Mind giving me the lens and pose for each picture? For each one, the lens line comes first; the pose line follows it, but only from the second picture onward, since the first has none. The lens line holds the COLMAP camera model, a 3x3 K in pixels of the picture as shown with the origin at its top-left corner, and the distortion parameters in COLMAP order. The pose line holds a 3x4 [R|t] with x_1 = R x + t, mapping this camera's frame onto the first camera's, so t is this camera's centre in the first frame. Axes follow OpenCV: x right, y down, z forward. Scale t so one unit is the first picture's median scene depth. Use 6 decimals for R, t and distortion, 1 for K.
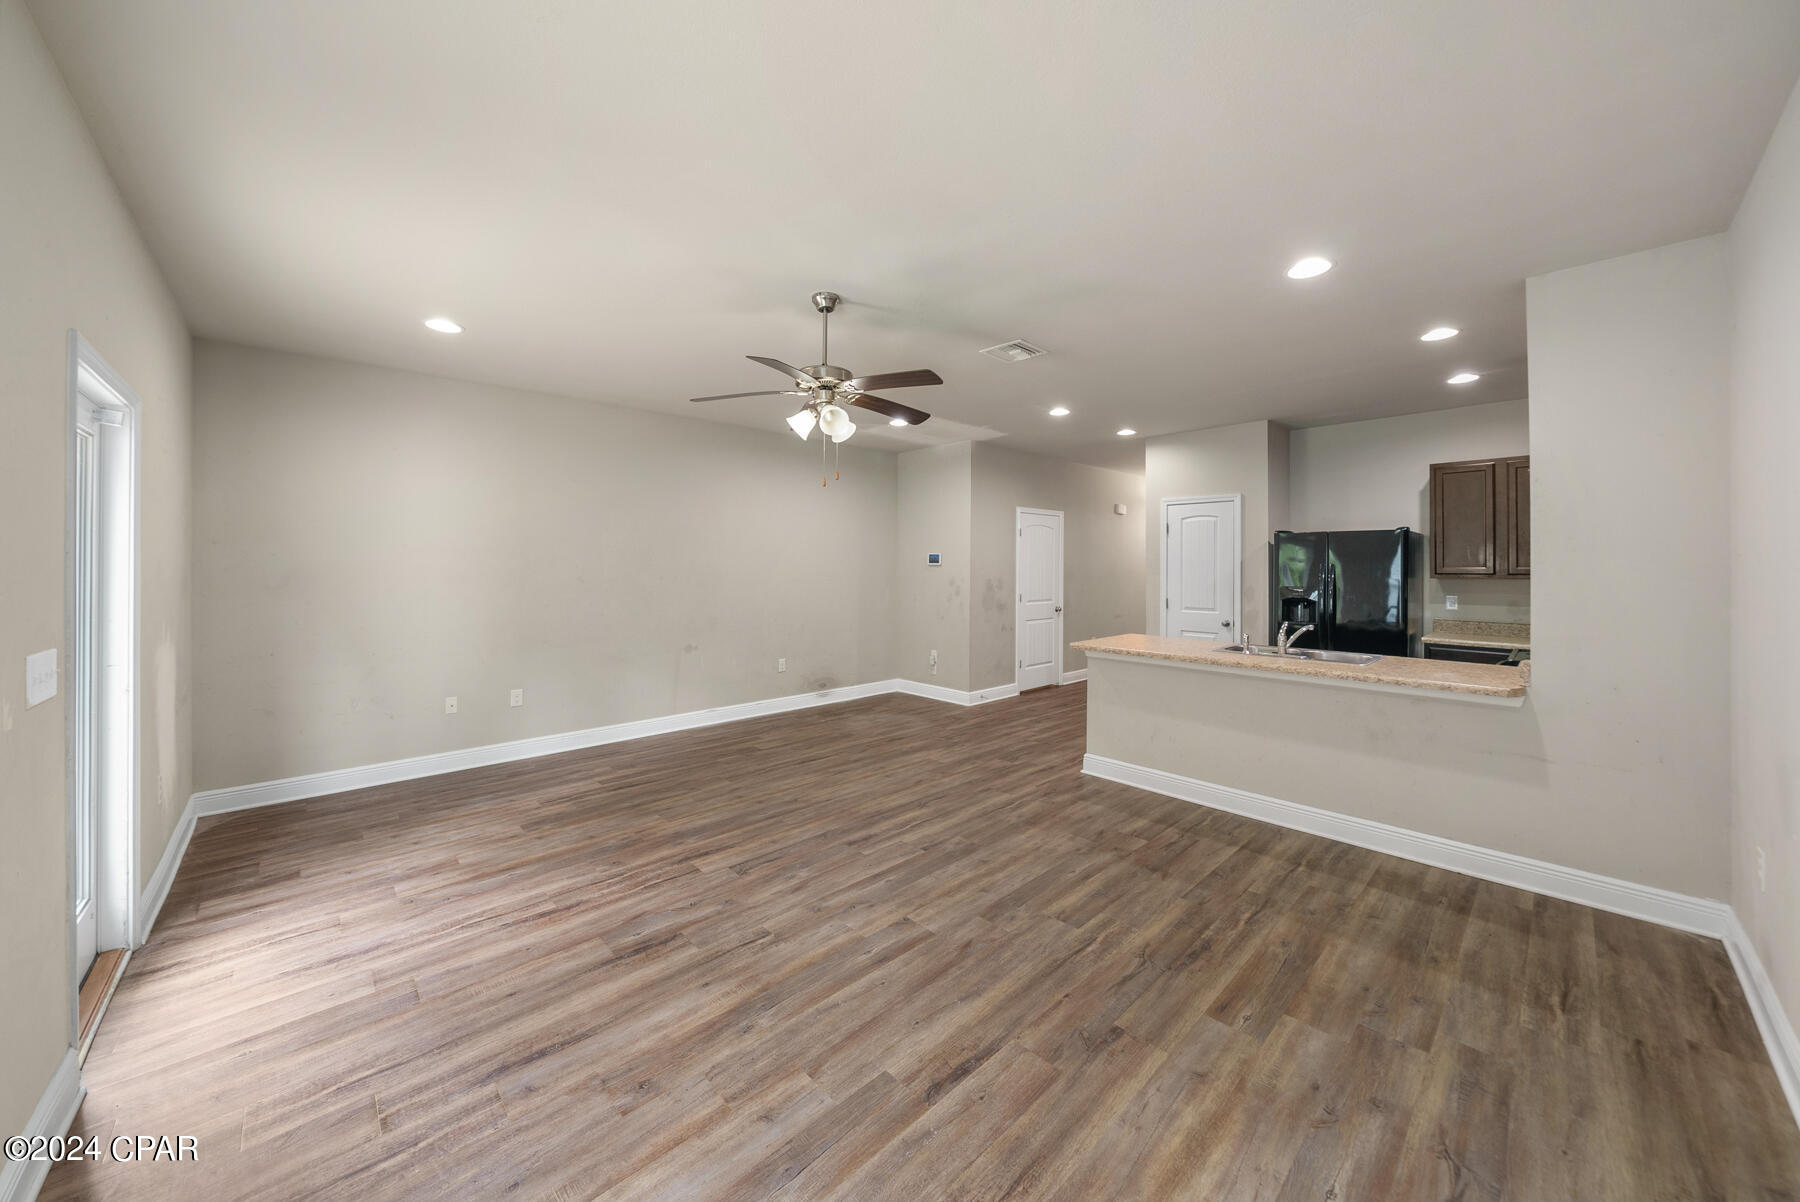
lens RADIAL K [[635.0, 0, 899.3], [0, 635.0, 563.8], [0, 0, 1]] dist [-0.001734, -0.000093]
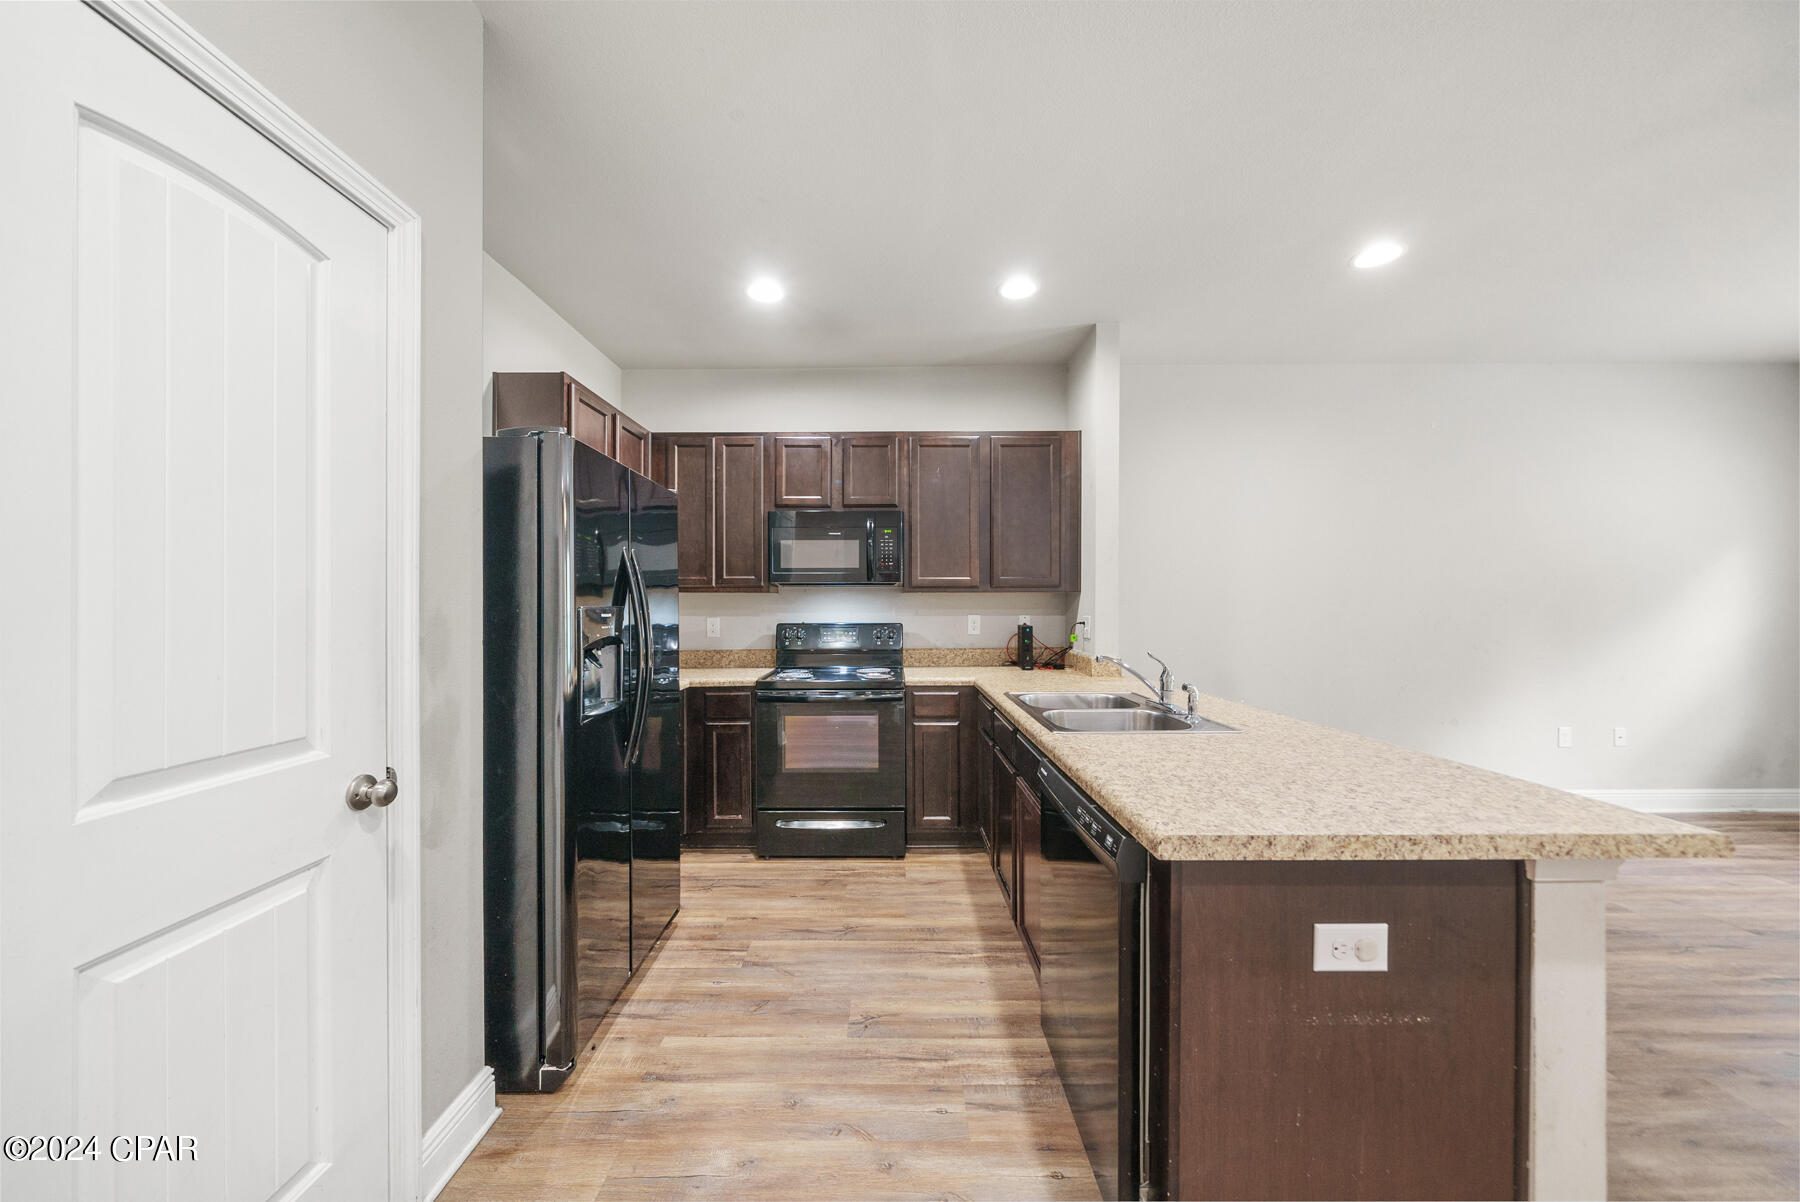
lens RADIAL K [[614.2, 0, 886.2], [0, 614.2, 608.7], [0, 0, 1]] dist [-0.007740, 0.000030]
pose [[-0.719213, -0.005067, 0.694771, 0.507246], [-0.003419, 0.999987, 0.003754, 0.064542], [-0.694781, 0.000324, -0.719221, 2.053203]]
